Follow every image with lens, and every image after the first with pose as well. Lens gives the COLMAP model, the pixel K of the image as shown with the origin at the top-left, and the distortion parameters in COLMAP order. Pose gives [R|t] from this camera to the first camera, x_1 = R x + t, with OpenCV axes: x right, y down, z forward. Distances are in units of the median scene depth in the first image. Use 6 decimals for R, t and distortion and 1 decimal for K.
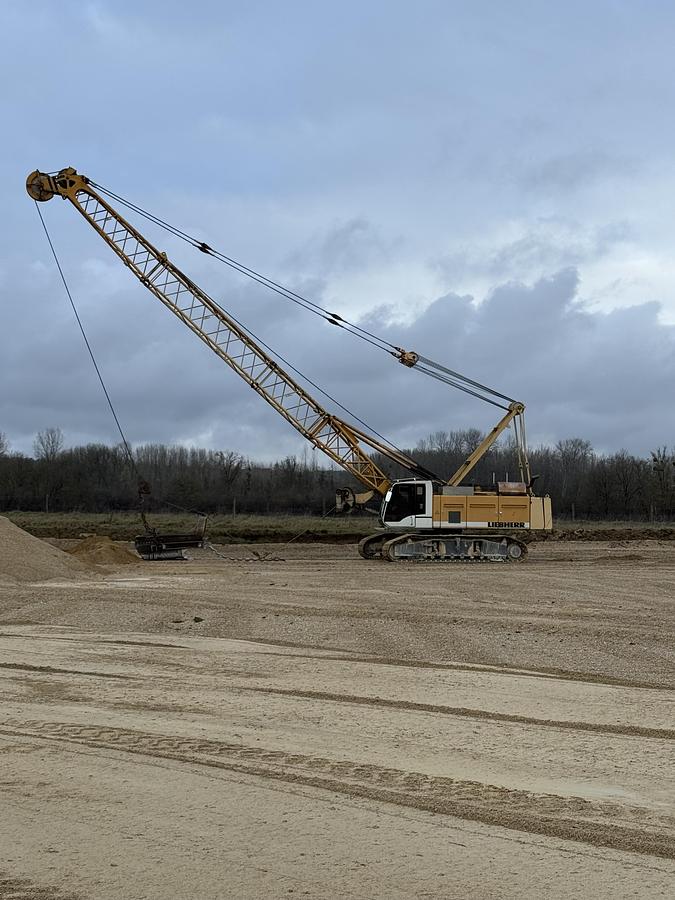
lens RADIAL K [[1540.7, 0, 337.5], [0, 1540.7, 450.0], [0, 0, 1]] dist [0.042958, 0.072324]
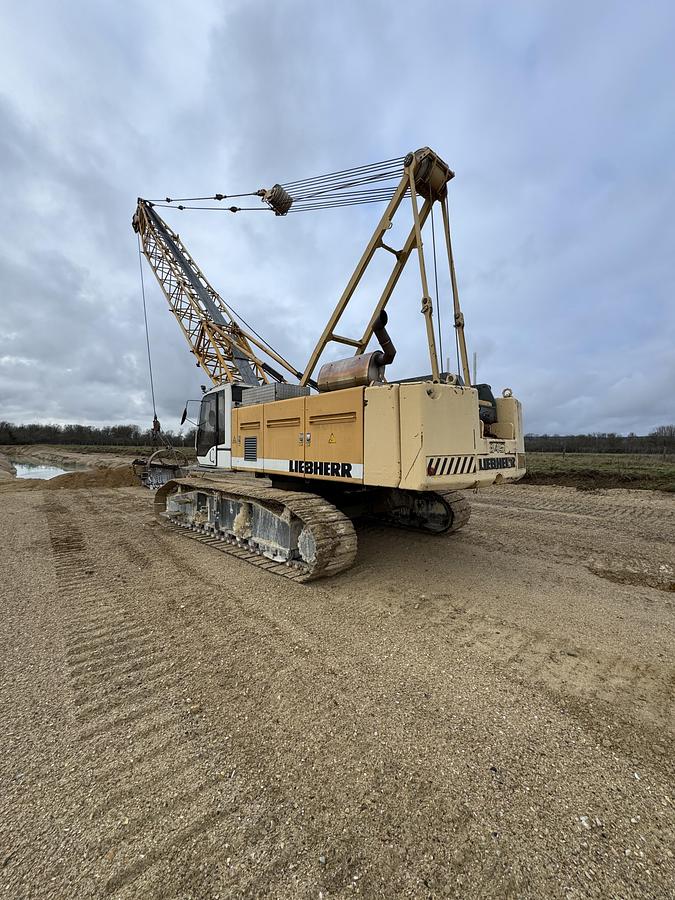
lens RADIAL K [[356.9, 0, 336.6], [0, 356.9, 449.4], [0, 0, 1]] dist [0.000378, -0.000068]
pose [[0.527911, -0.006563, -0.849274, 0.188299], [0.029972, 0.999491, 0.010907, 0.043360], [0.848771, -0.031213, 0.527839, 0.963211]]
